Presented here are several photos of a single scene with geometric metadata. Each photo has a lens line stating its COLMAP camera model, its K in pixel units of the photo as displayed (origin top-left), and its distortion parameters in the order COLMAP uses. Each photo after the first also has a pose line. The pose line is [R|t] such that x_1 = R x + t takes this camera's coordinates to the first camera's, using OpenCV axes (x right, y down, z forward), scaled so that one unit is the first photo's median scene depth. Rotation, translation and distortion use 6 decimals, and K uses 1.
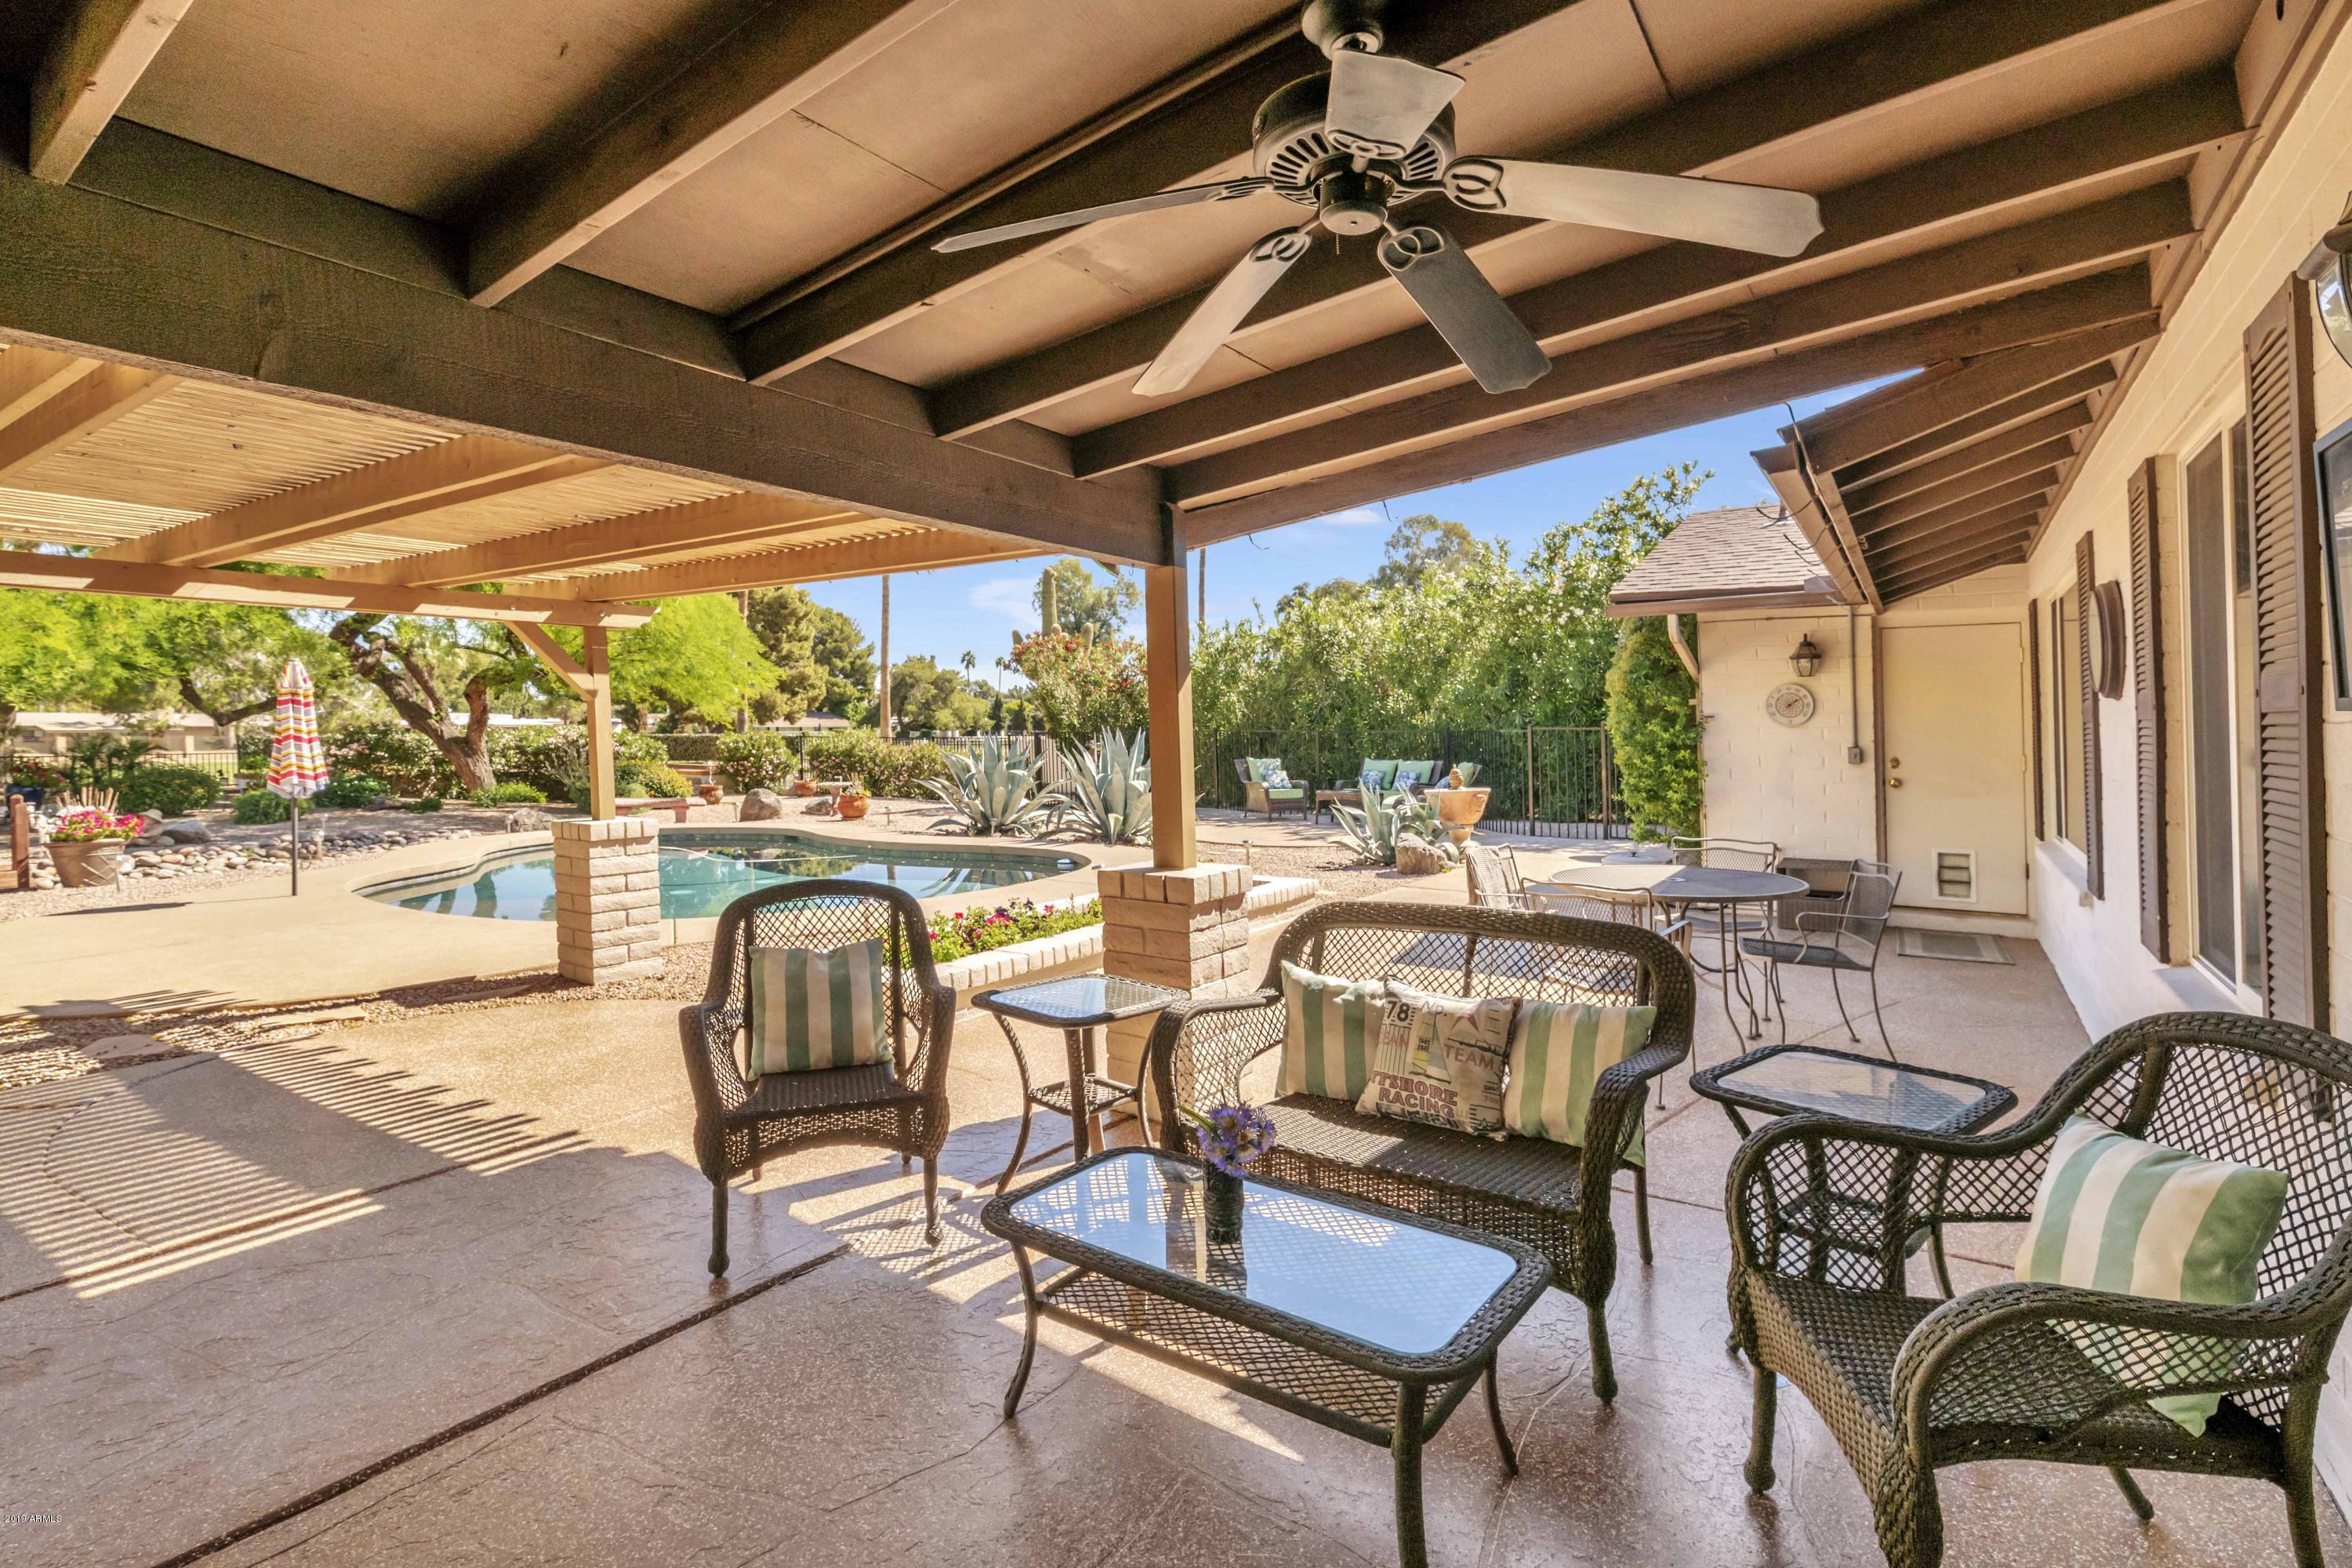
lens RADIAL K [[1086.5, 0, 1215.2], [0, 1086.5, 747.2], [0, 0, 1]] dist [-0.006011, -0.001082]
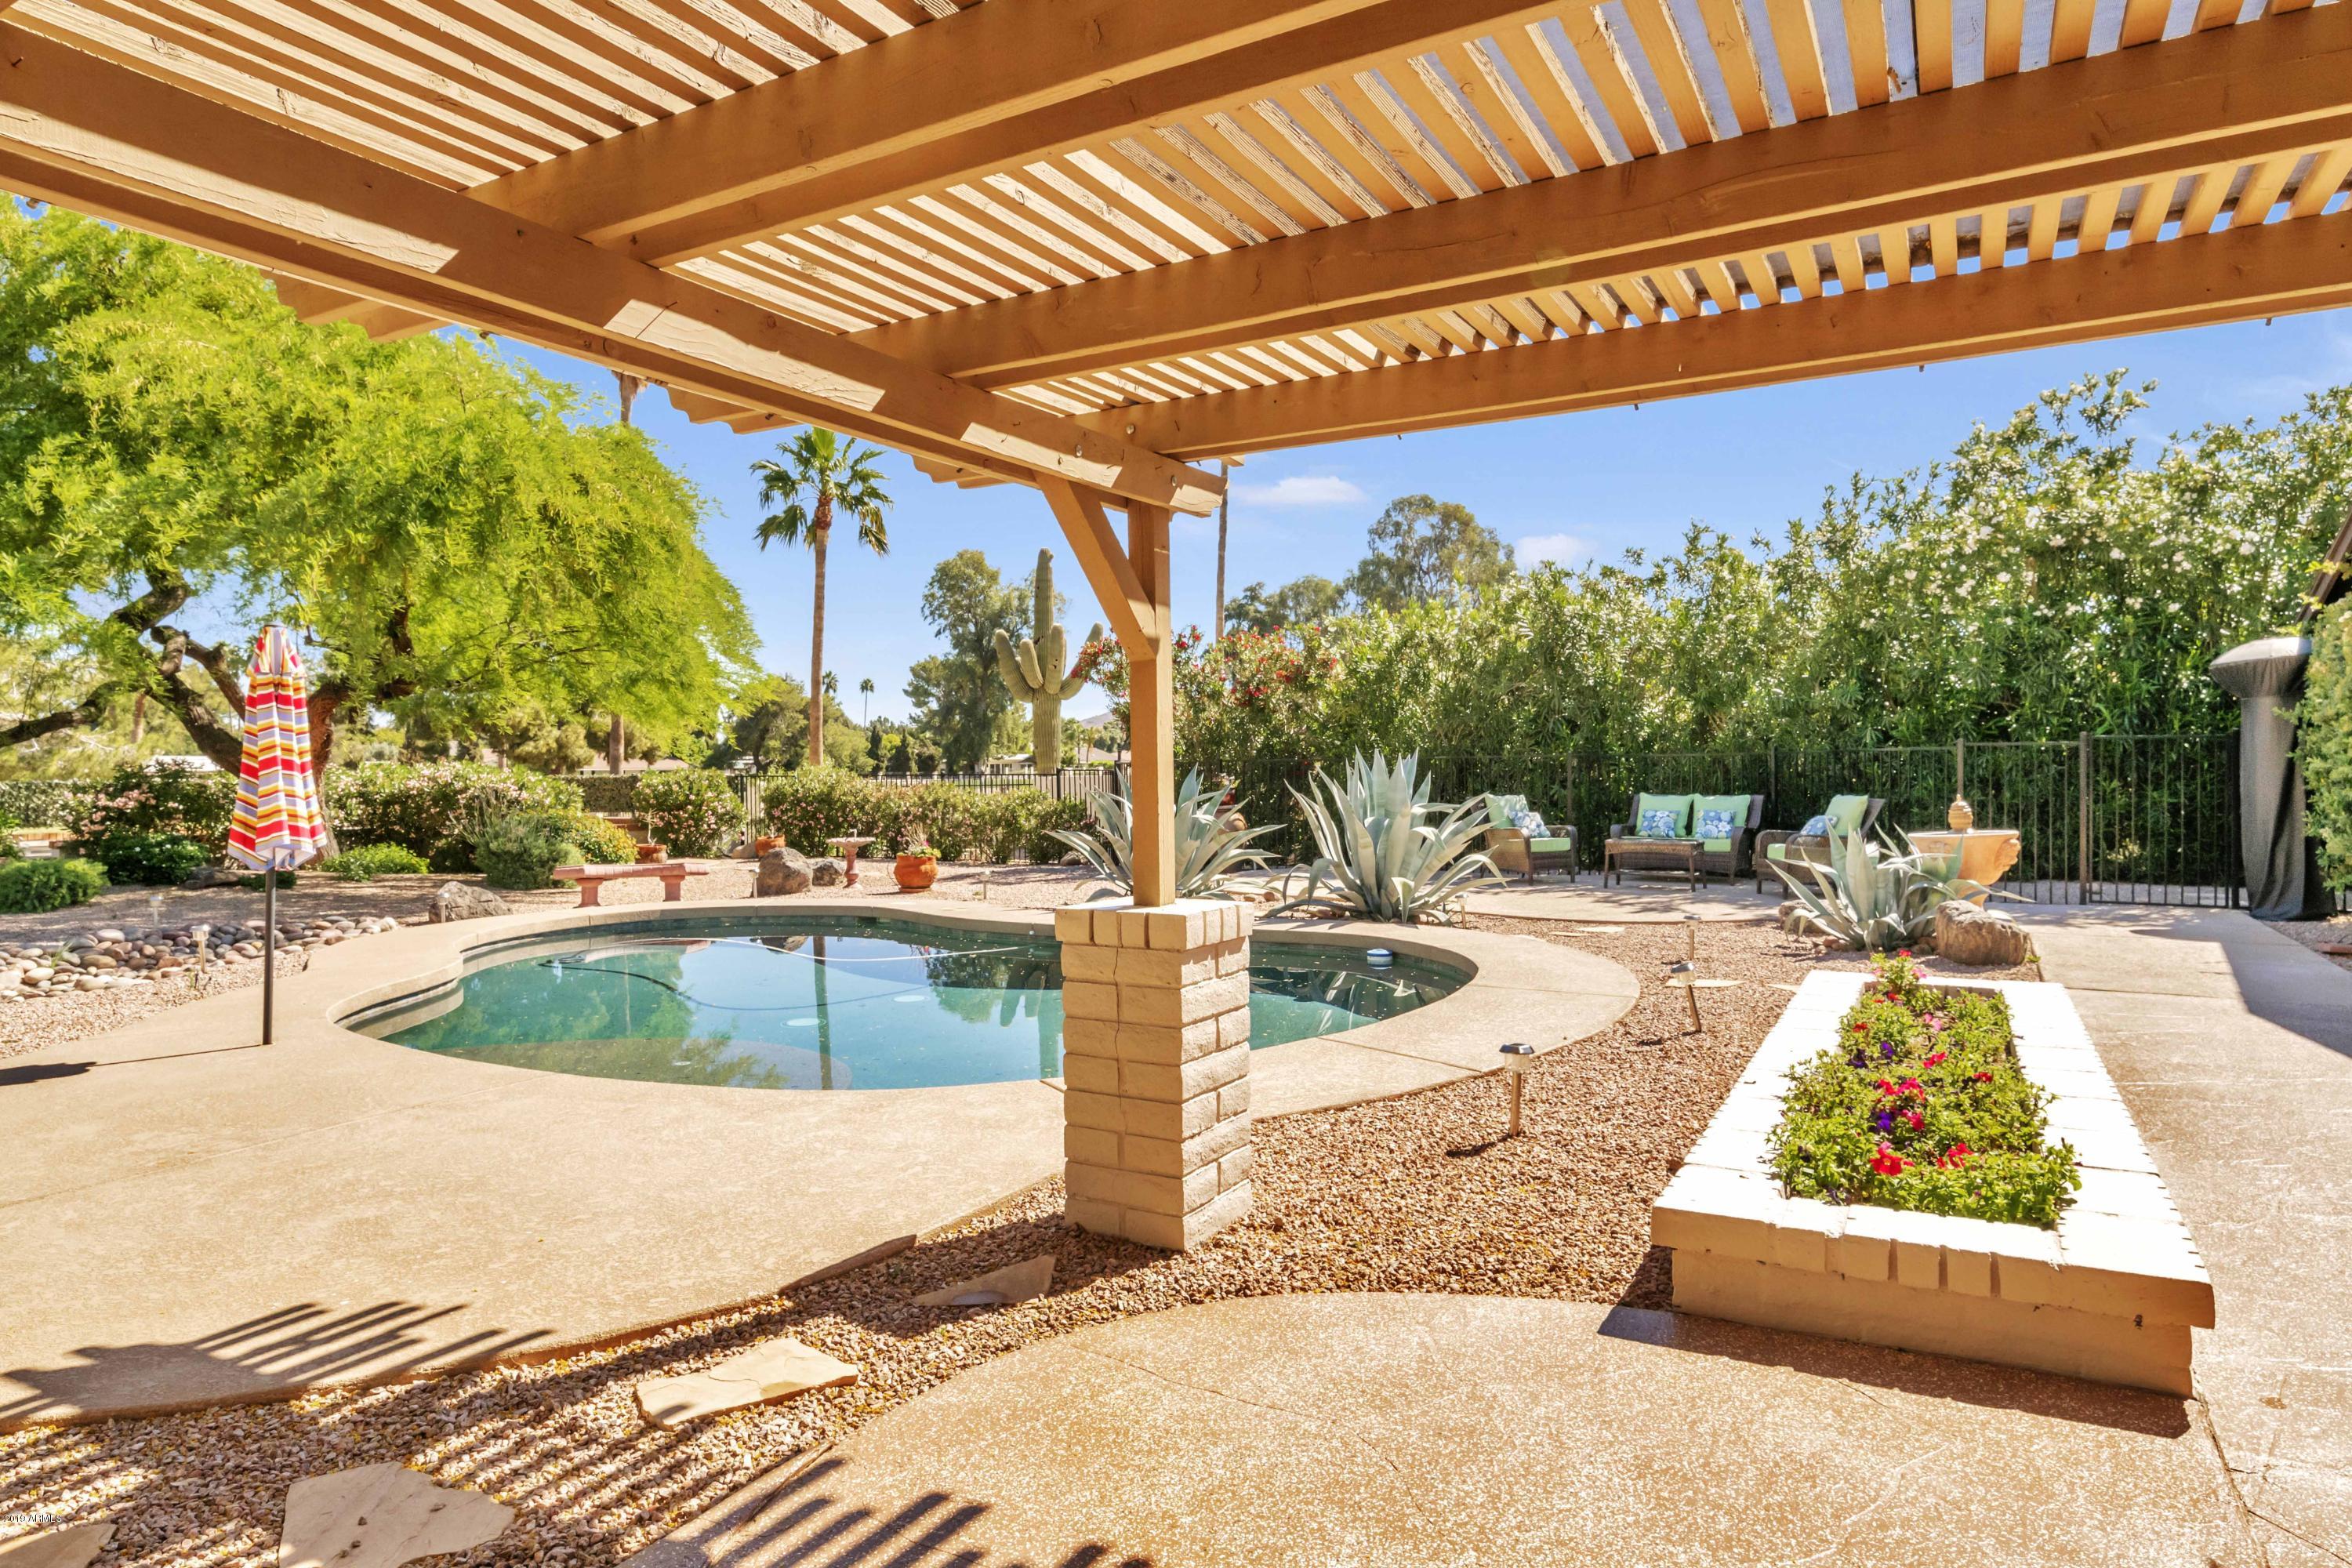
lens RADIAL K [[1354.1, 0, 1174.7], [0, 1354.1, 776.3], [0, 0, 1]] dist [0.003578, 0.000625]
pose [[0.999043, -0.011105, 0.042315, -0.190307], [0.011591, 0.999870, -0.011248, 0.005185], [-0.042185, 0.011728, 0.999041, 0.126608]]
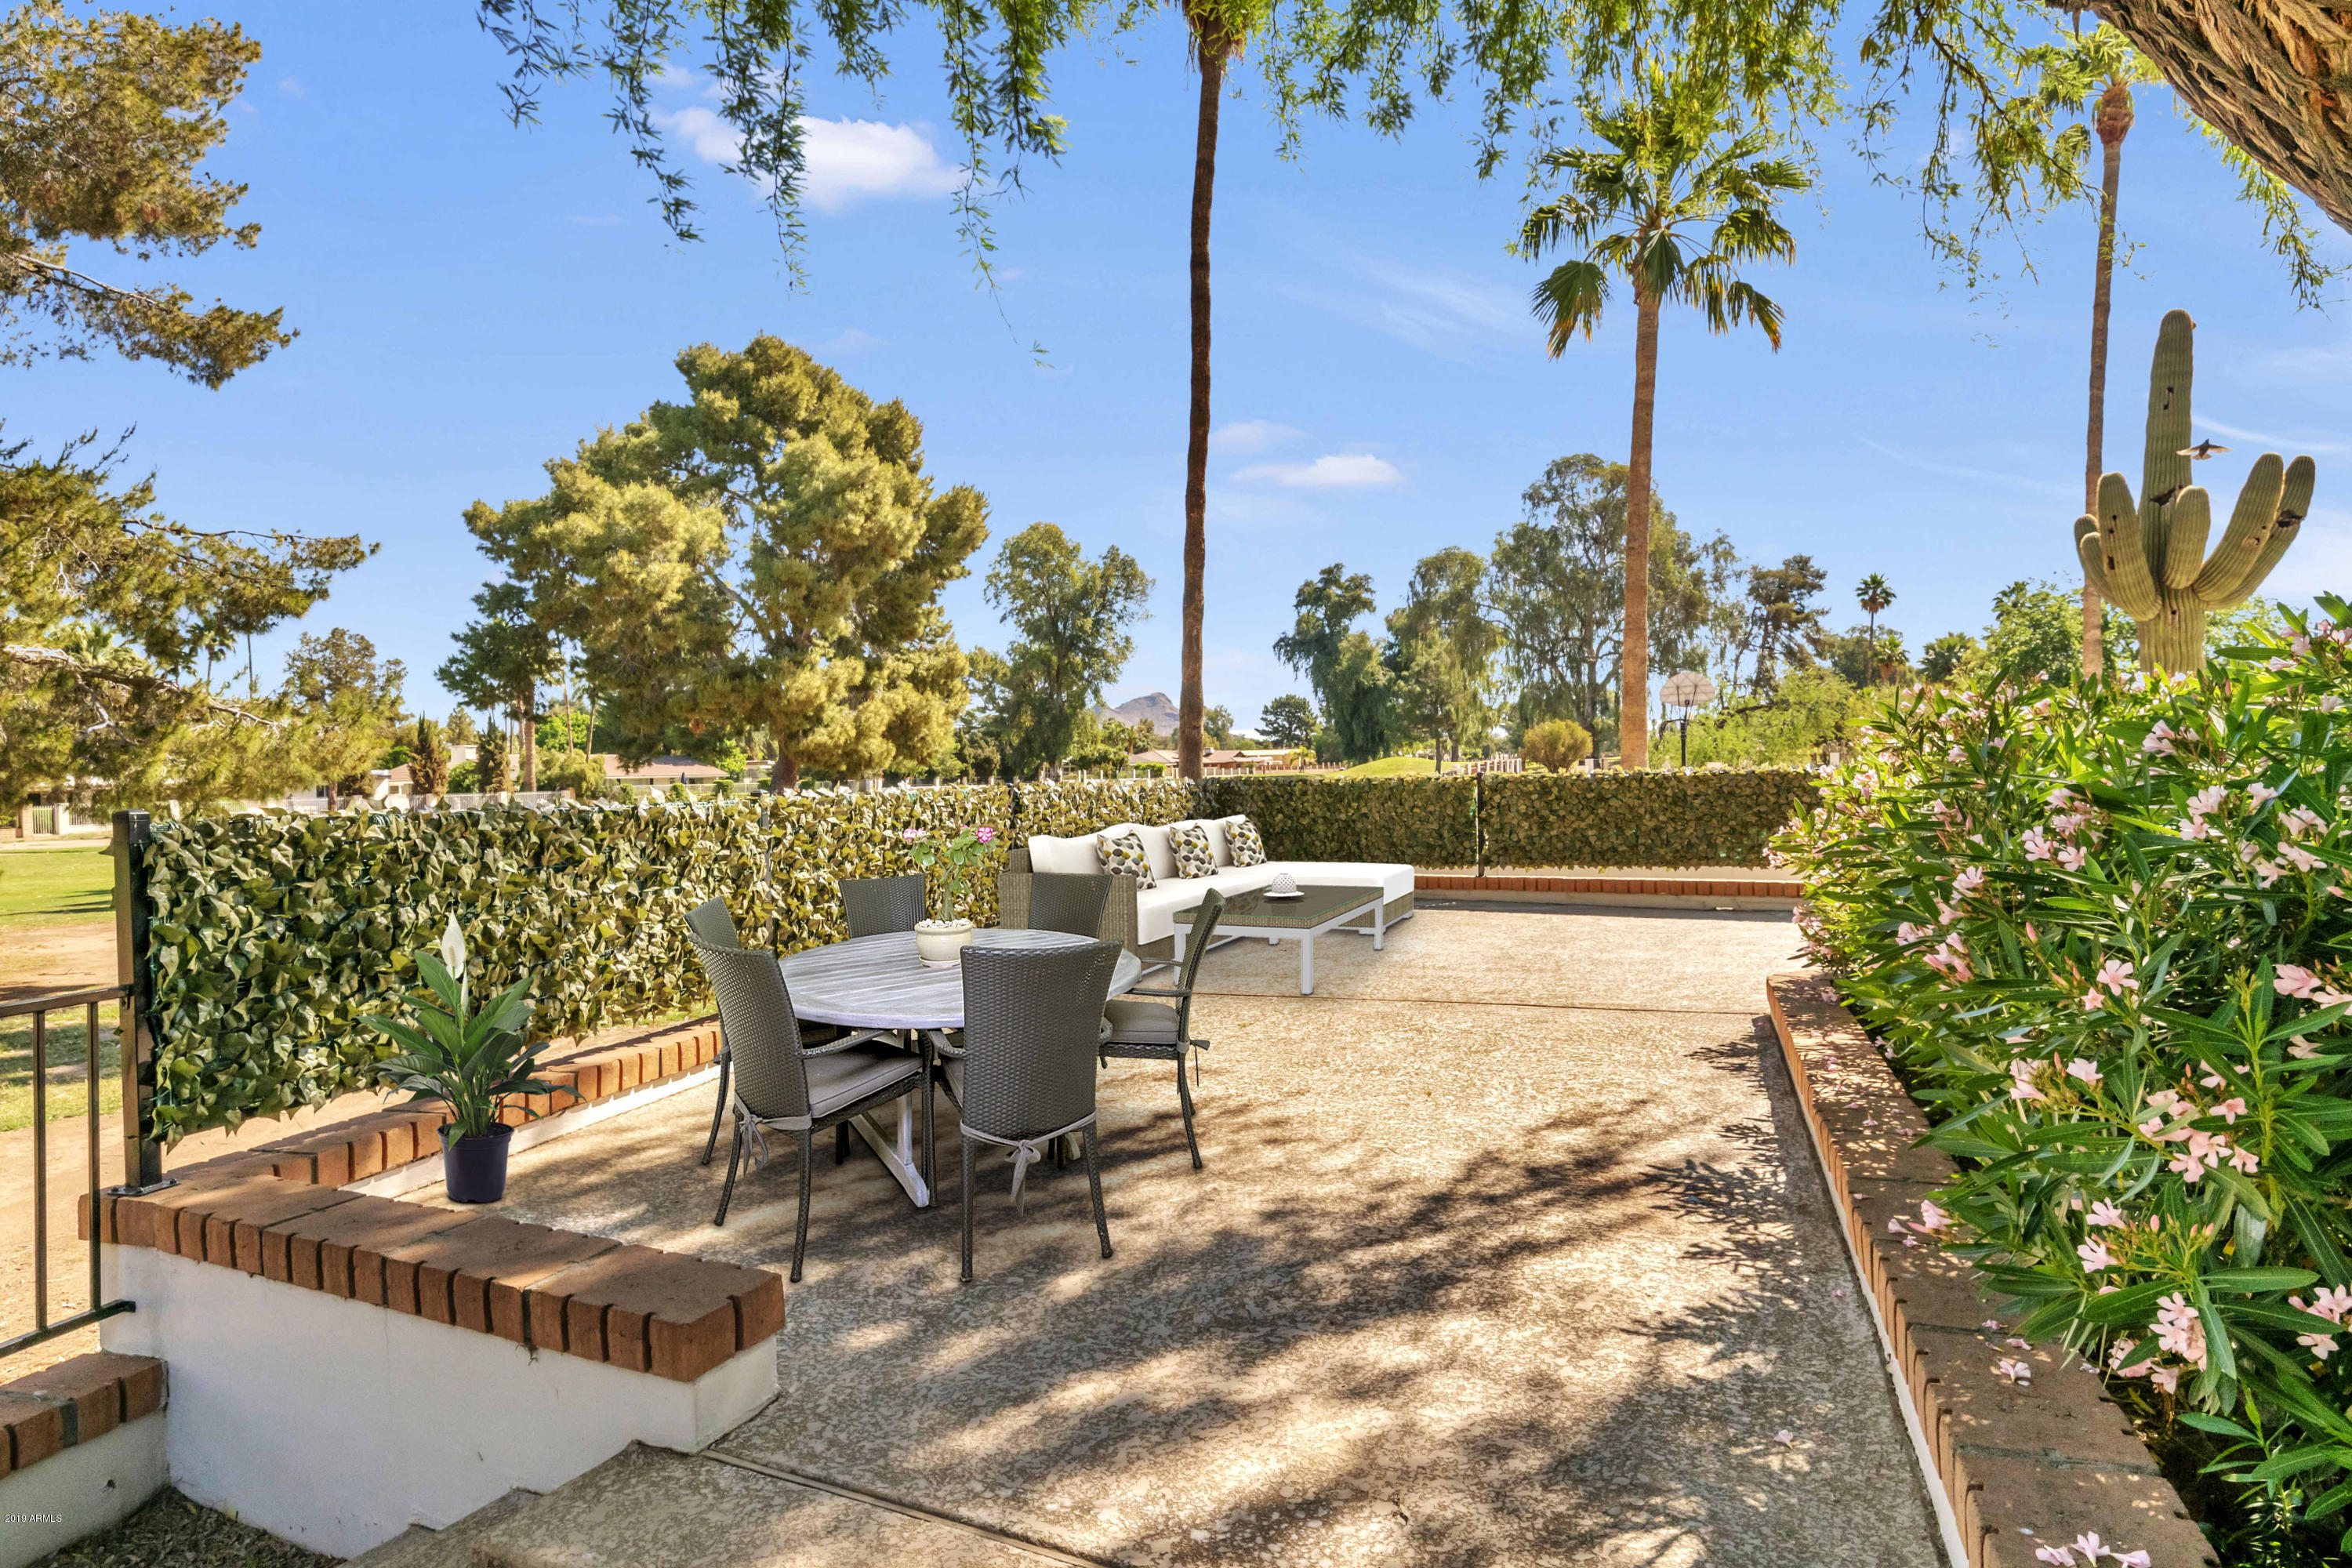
lens RADIAL K [[1354.1, 0, 1176.6], [0, 1354.1, 778.0], [0, 0, 1]] dist [0.003578, 0.000625]
pose [[0.993159, -0.023982, 0.114284, -1.103660], [0.025625, 0.999588, -0.012931, -0.006683], [-0.113927, 0.015771, 0.993364, 1.049461]]
